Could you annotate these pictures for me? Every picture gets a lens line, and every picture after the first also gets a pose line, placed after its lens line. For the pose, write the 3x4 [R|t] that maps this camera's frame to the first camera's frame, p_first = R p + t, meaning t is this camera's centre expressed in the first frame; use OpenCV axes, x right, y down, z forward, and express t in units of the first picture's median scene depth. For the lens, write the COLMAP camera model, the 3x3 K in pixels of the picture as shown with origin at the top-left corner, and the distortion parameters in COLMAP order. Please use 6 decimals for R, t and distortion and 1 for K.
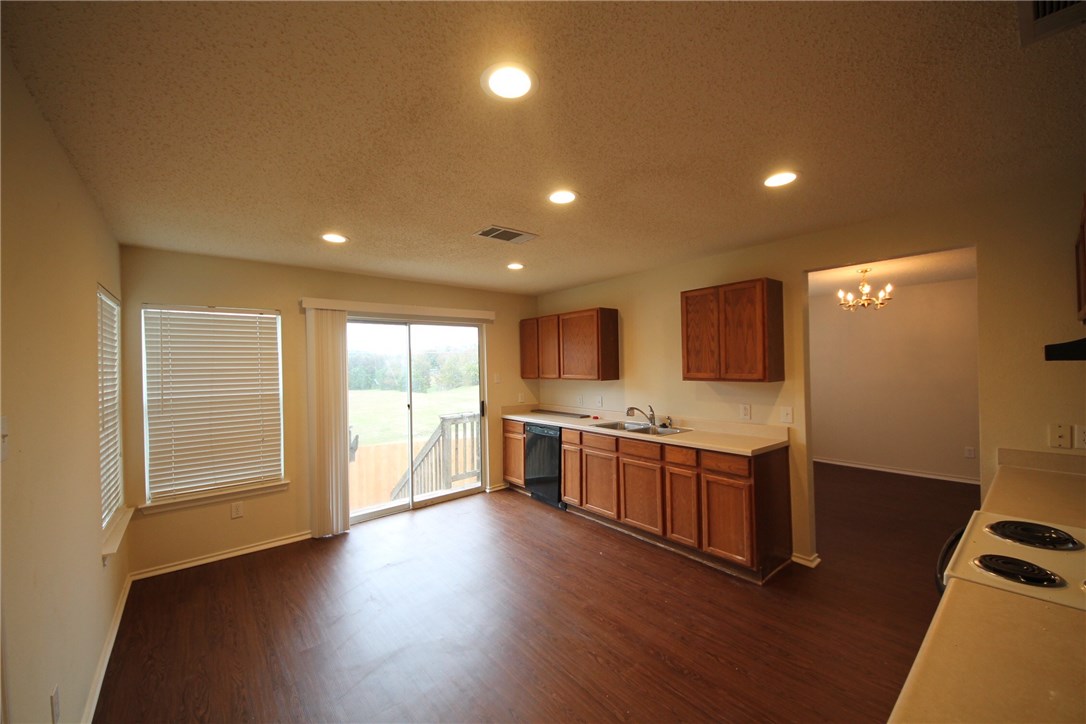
lens RADIAL K [[416.5, 0, 539.2], [0, 416.5, 368.3], [0, 0, 1]] dist [-0.002472, -0.000451]
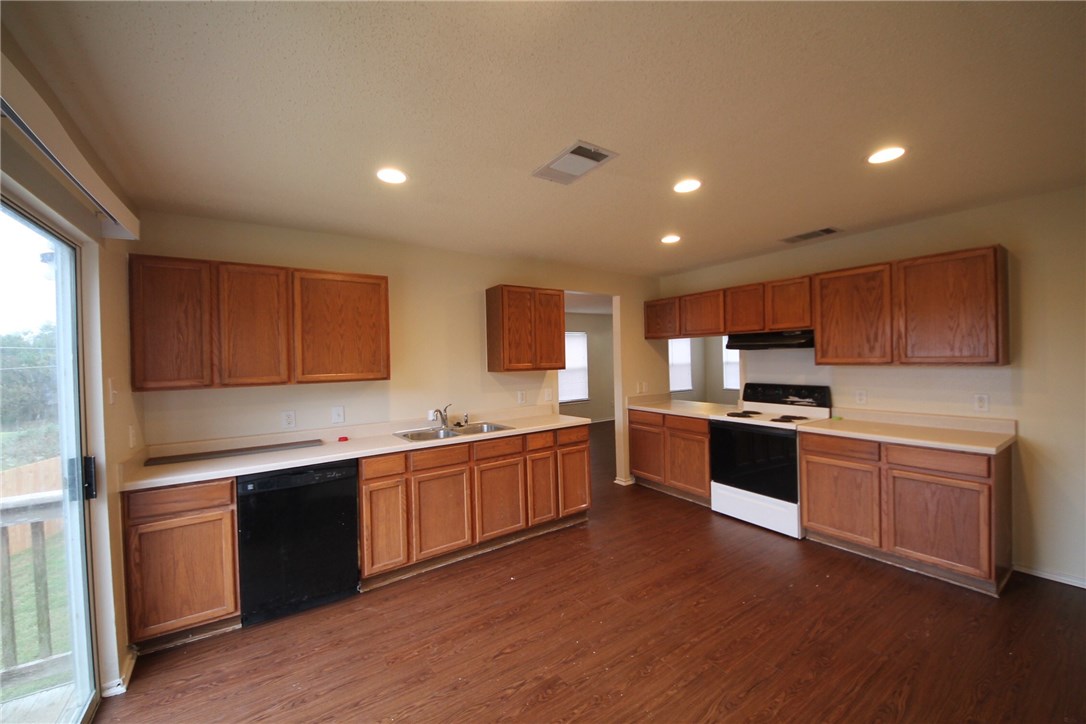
lens RADIAL K [[416.5, 0, 539.6], [0, 416.5, 354.0], [0, 0, 1]] dist [-0.002472, -0.000451]
pose [[0.078918, 0.021056, 0.996659, -0.665168], [0.027084, 0.999363, -0.023258, 0.011807], [-0.996513, 0.028829, 0.078298, 0.833275]]
